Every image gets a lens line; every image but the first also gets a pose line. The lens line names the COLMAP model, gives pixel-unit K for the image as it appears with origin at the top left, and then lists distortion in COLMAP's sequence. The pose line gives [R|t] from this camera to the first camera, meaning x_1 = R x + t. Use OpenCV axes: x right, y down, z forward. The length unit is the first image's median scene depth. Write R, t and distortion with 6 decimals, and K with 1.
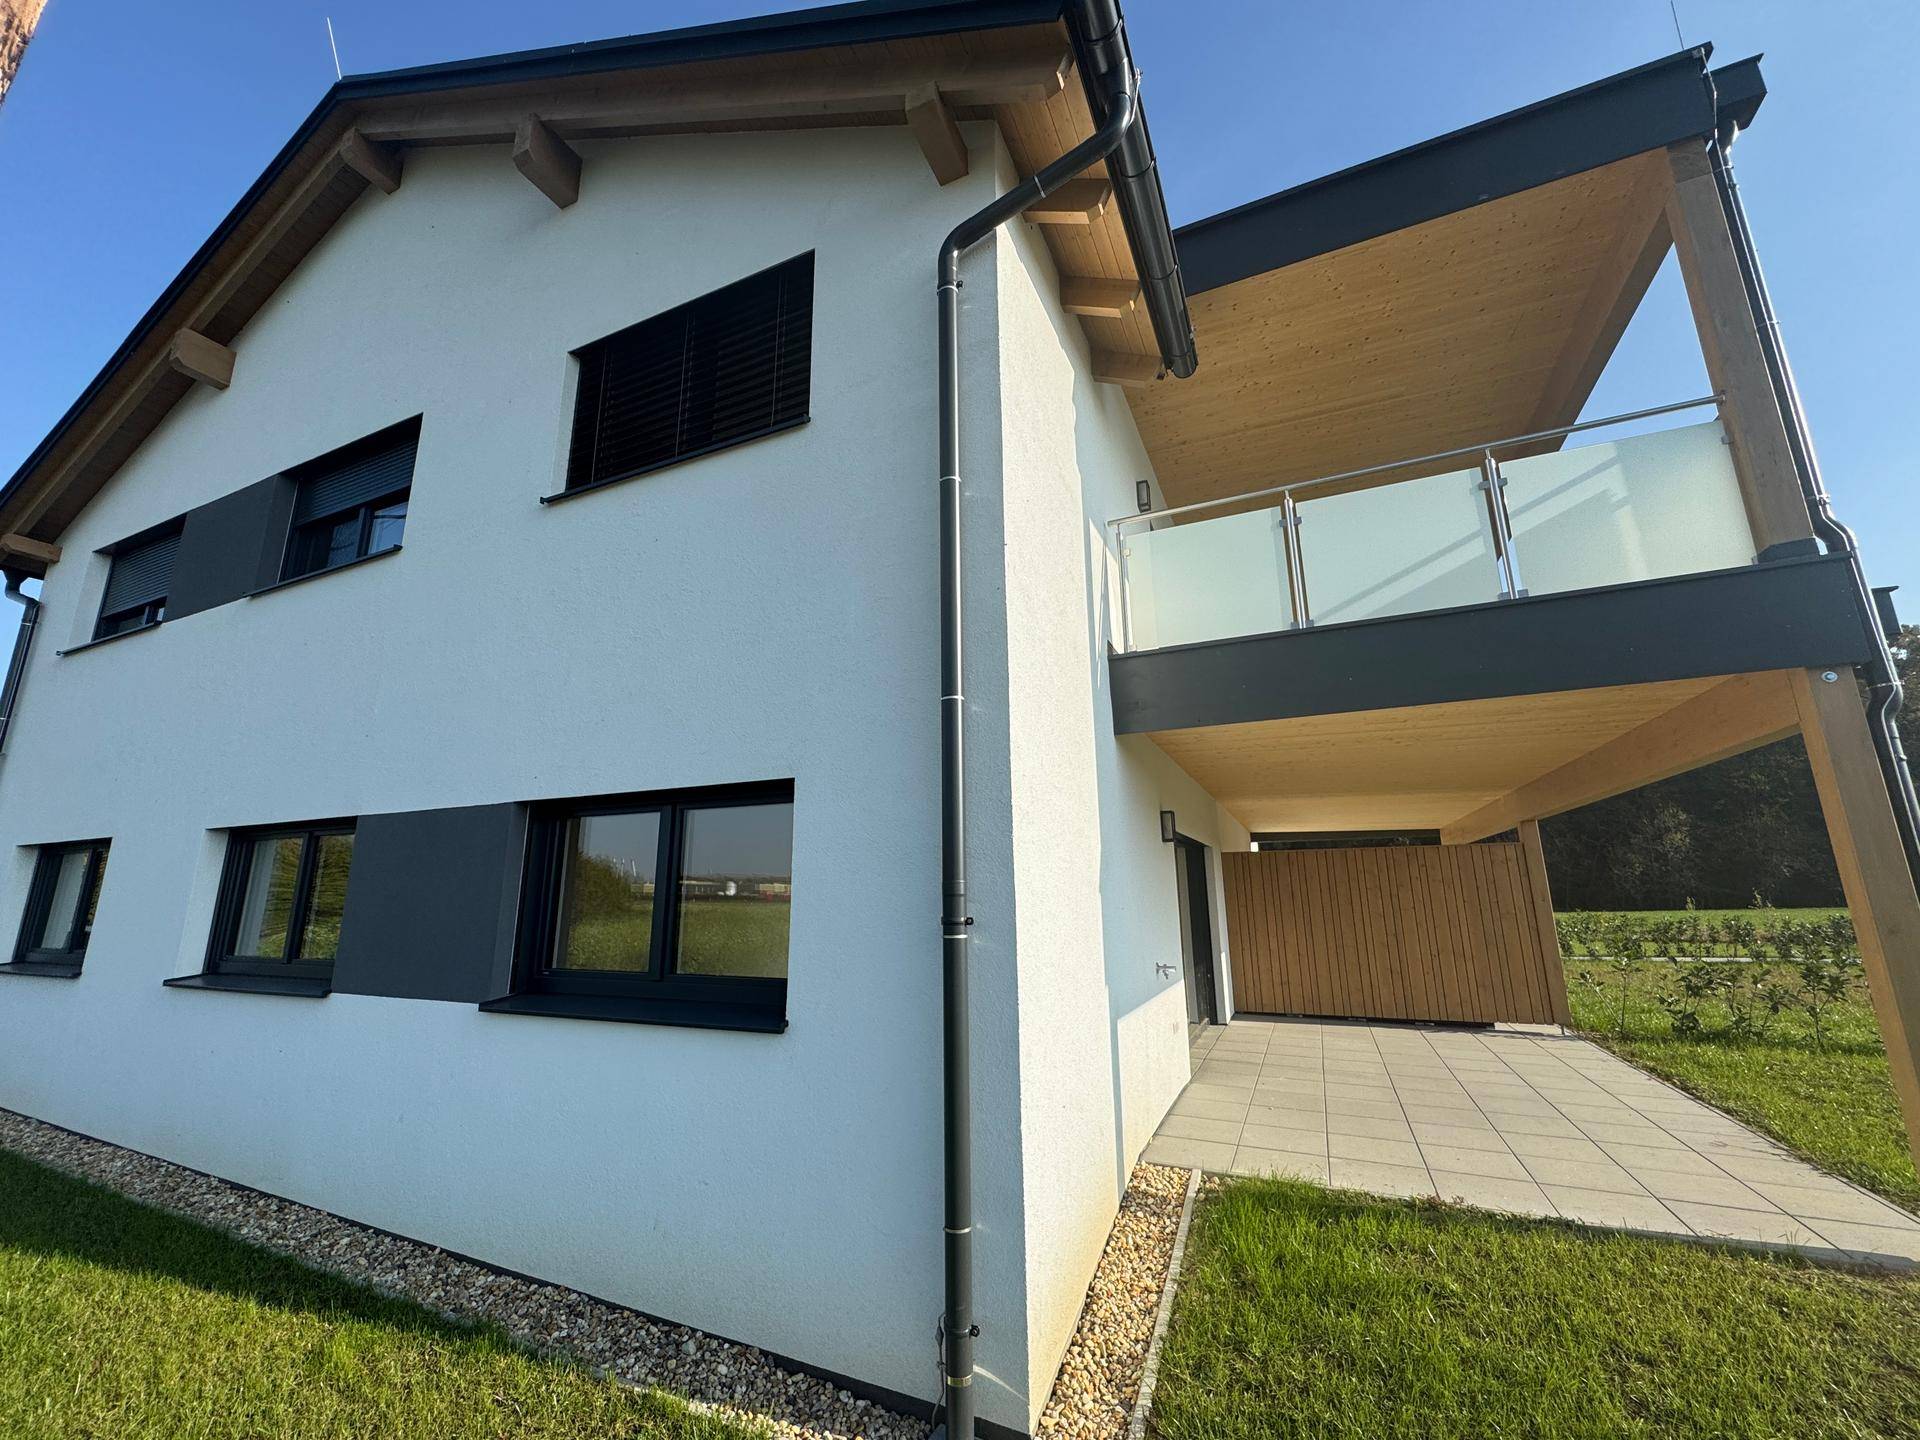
lens RADIAL K [[766.8, 0, 957.4], [0, 766.8, 720.0], [0, 0, 1]] dist [-0.002525, 0.000613]
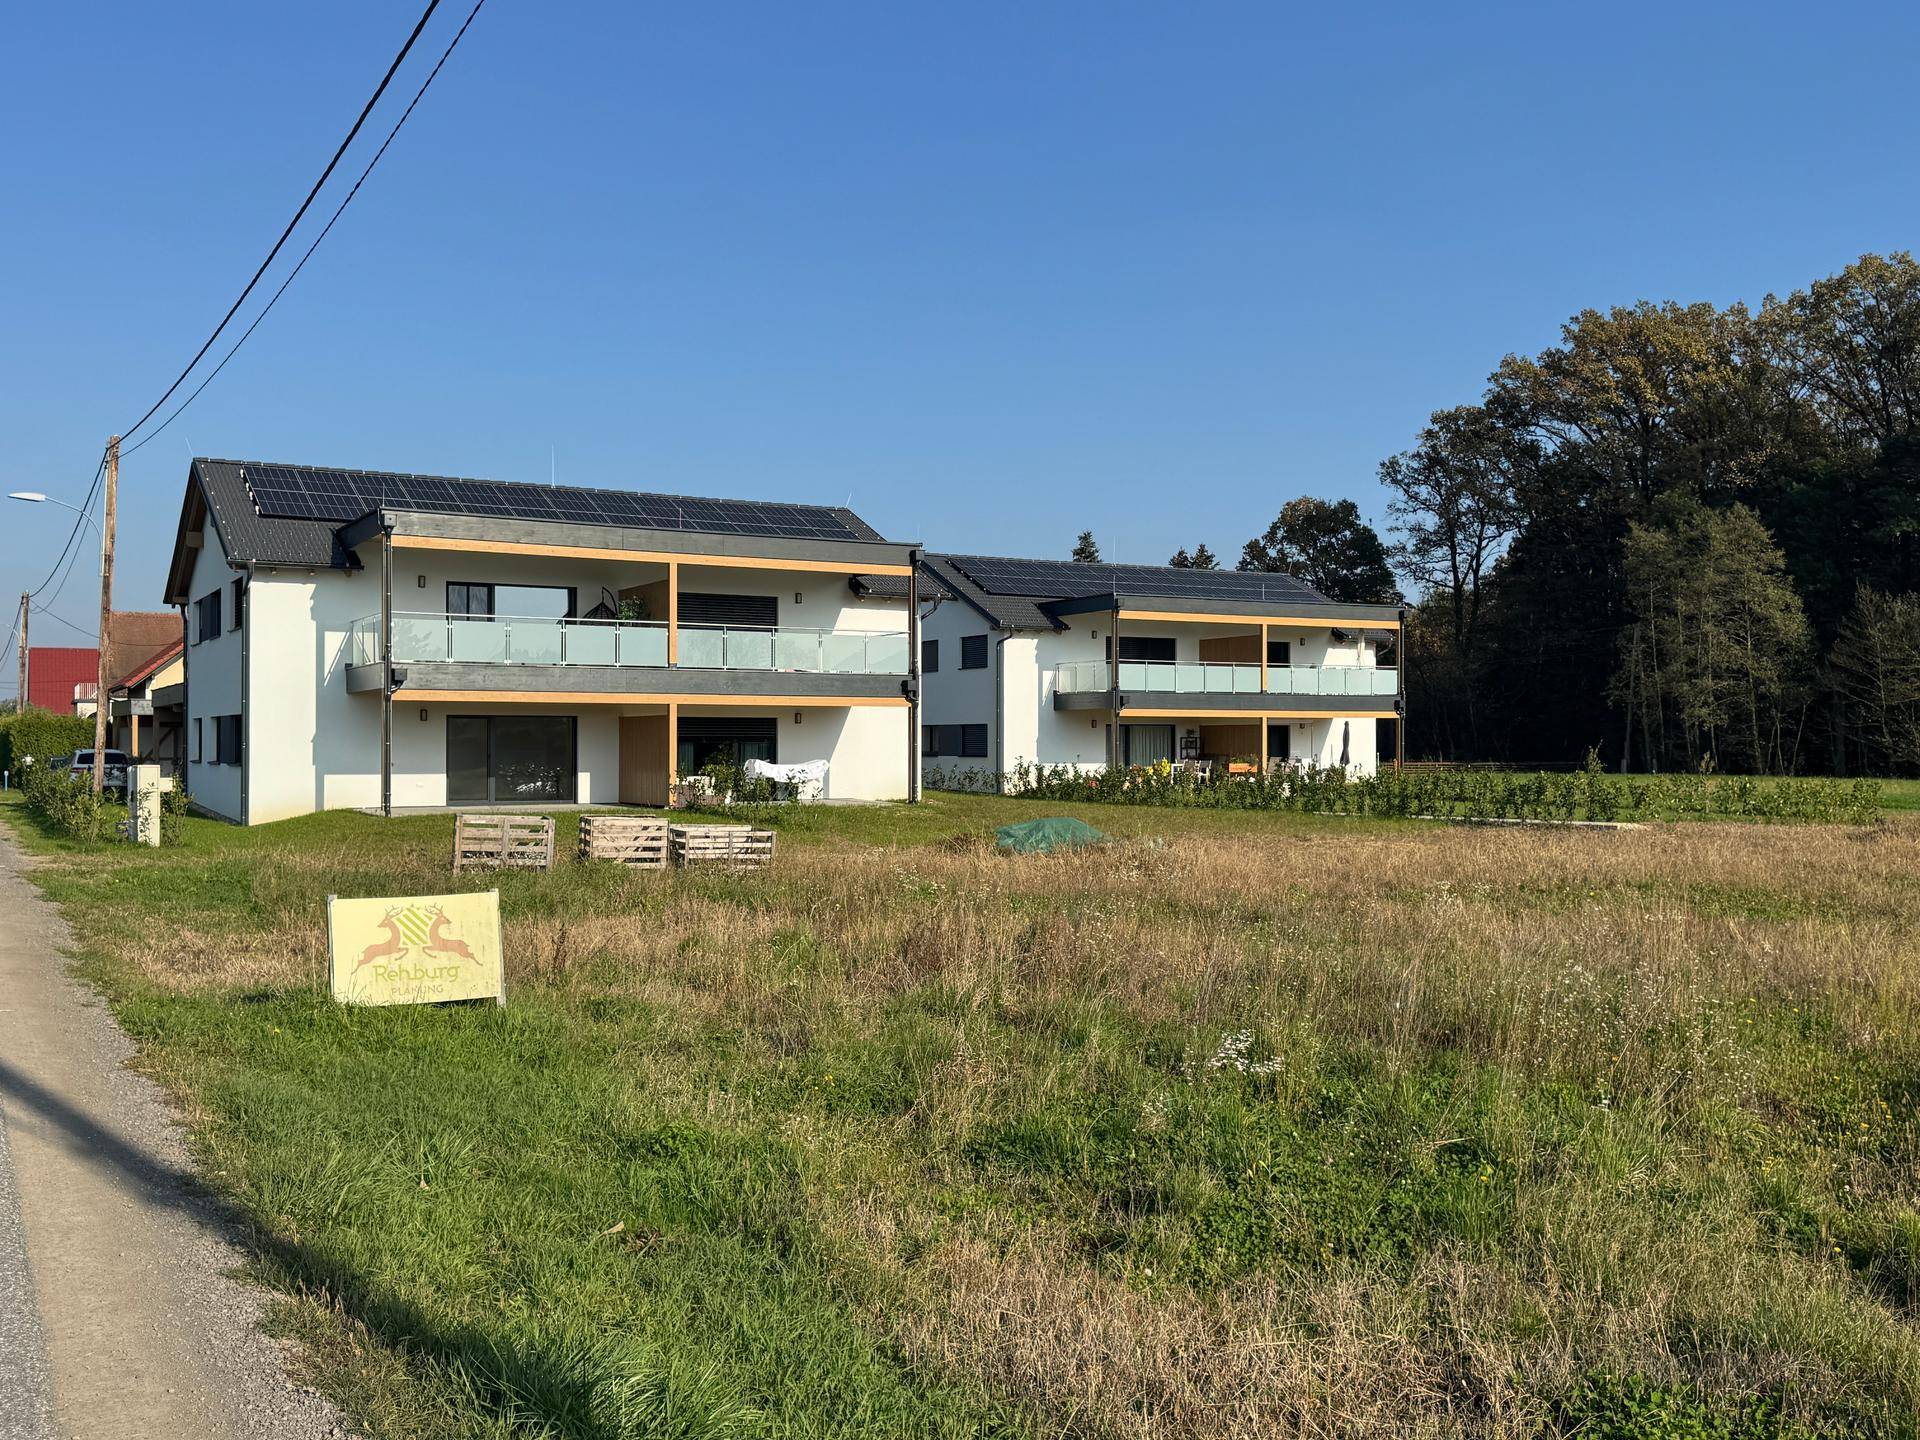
lens RADIAL K [[1713.3, 0, 943.9], [0, 1713.3, 716.7], [0, 0, 1]] dist [0.139167, -0.255945]
pose [[0.810552, 0.004651, -0.585648, 7.318726], [0.121381, 0.976923, 0.175752, -0.972693], [0.572950, -0.213543, 0.791282, -3.823804]]
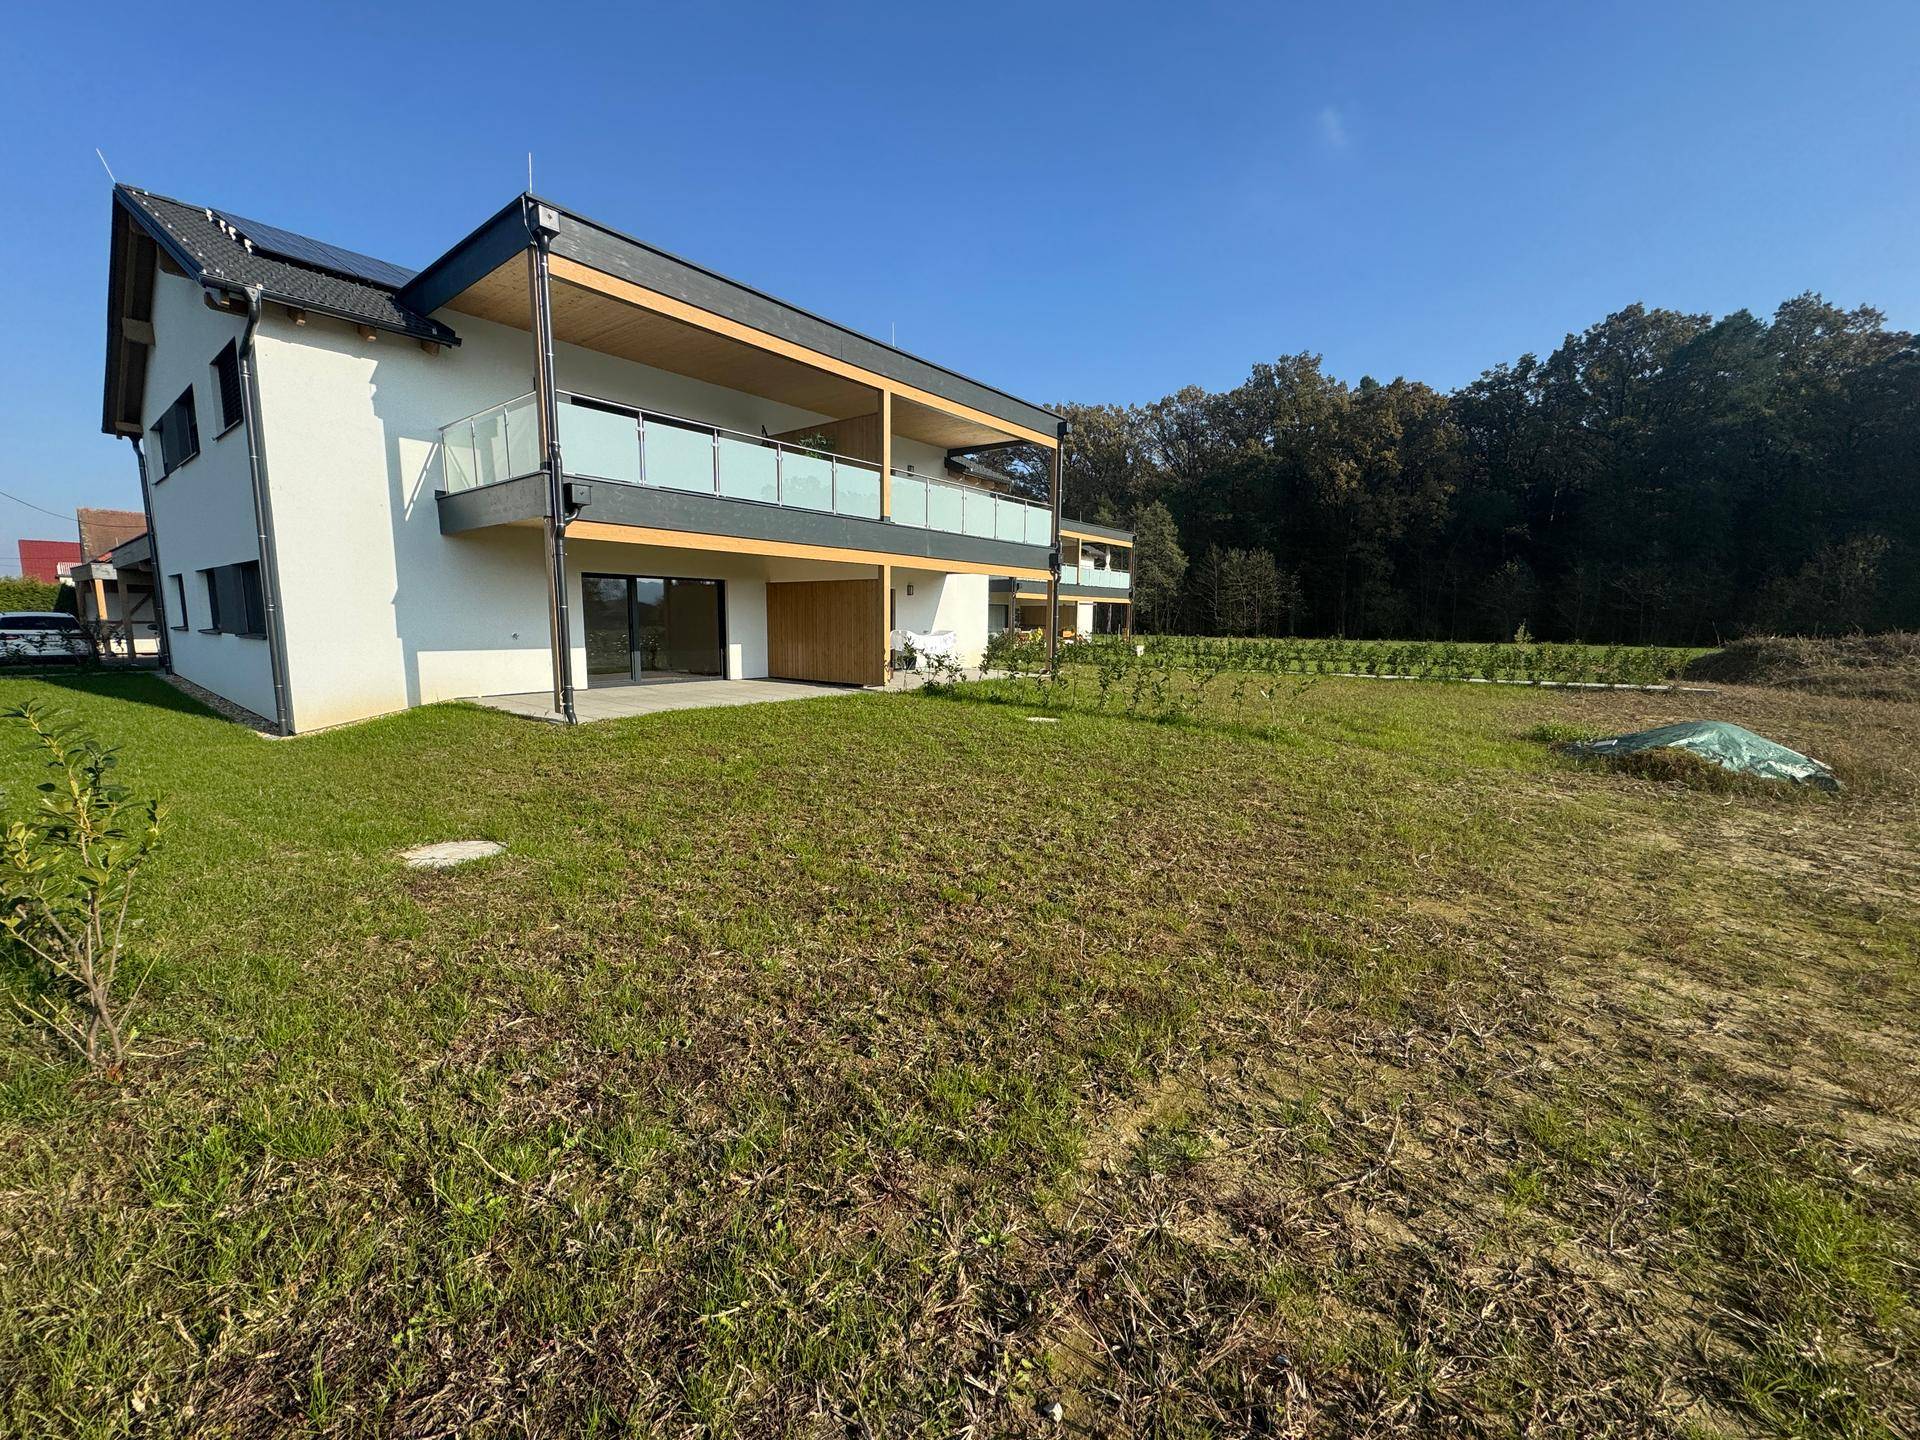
lens RADIAL K [[766.8, 0, 957.4], [0, 766.8, 720.0], [0, 0, 1]] dist [-0.002525, 0.000613]
pose [[0.970290, 0.053473, -0.235960, 2.432494], [0.032934, 0.937002, 0.347768, -0.220558], [0.239691, -0.345207, 0.907403, -0.976827]]
